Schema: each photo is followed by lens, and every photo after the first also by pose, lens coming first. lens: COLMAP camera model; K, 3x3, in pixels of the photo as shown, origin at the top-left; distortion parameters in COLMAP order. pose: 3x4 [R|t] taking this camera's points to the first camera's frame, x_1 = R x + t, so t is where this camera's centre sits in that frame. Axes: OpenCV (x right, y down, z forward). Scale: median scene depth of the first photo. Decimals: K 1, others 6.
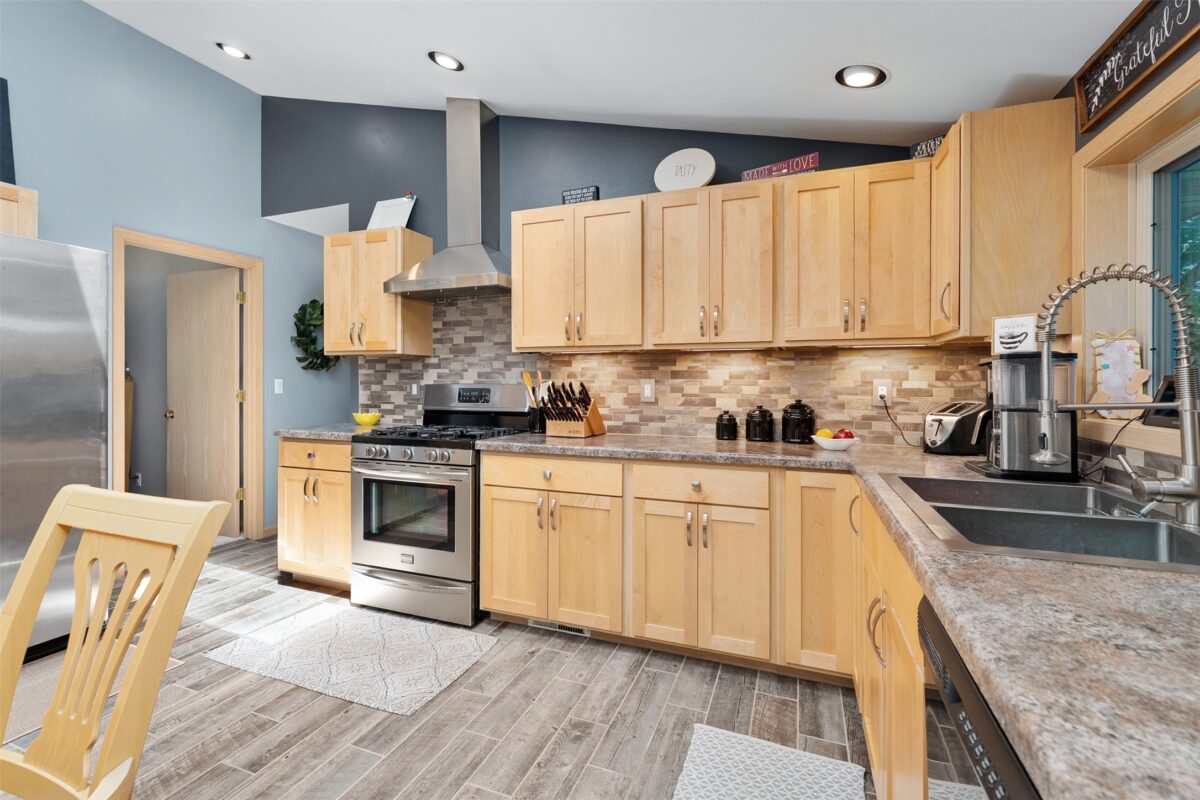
lens RADIAL K [[529.3, 0, 600.2], [0, 529.3, 382.7], [0, 0, 1]] dist [0.001361, 0.000067]
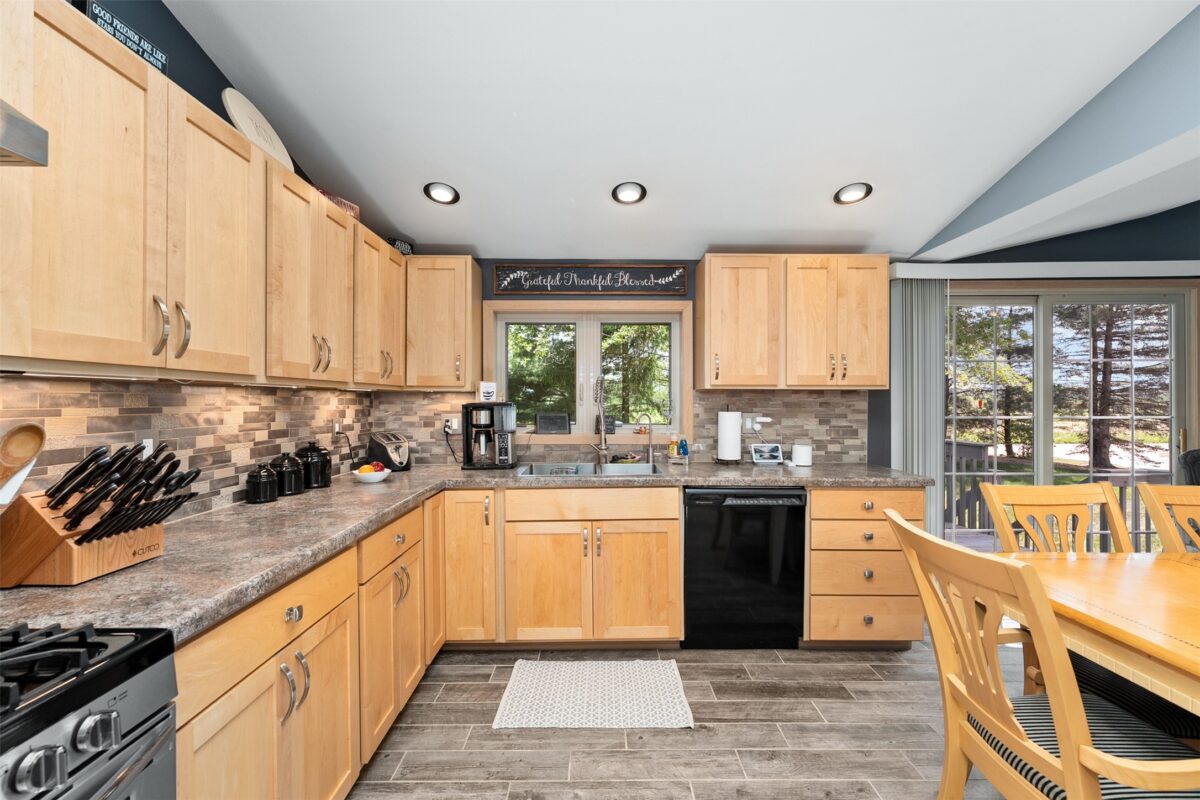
lens RADIAL K [[503.2, 0, 594.5], [0, 503.2, 404.7], [0, 0, 1]] dist [-0.000493, -0.000352]
pose [[-0.351712, -0.007173, 0.936081, -0.905309], [-0.001463, 0.999974, 0.007113, -0.059055], [-0.936107, 0.001132, -0.351713, 1.176020]]
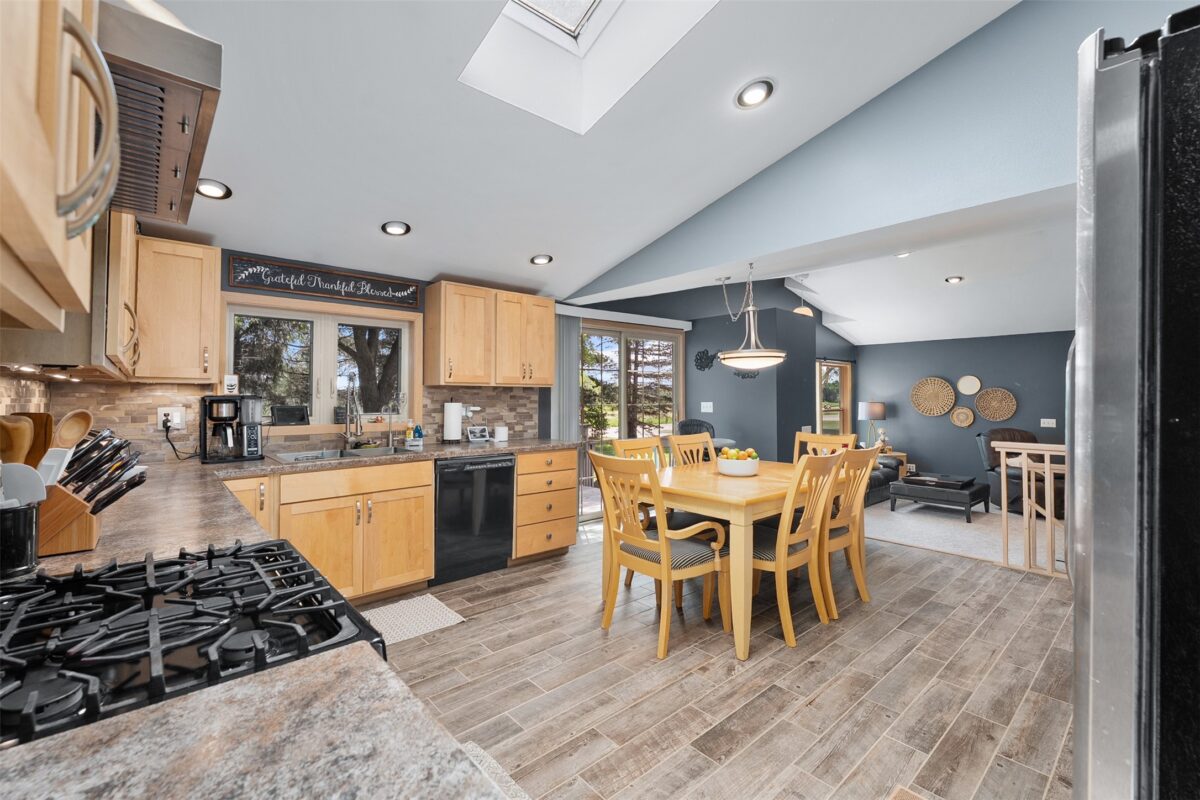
lens RADIAL K [[509.0, 0, 600.0], [0, 509.0, 400.0], [0, 0, 1]] dist [0.000034, -0.000055]
pose [[-0.887034, -0.005751, 0.461669, -1.067370], [-0.002755, 0.999971, 0.007164, -0.053953], [-0.461696, 0.005083, -0.887024, 1.804794]]
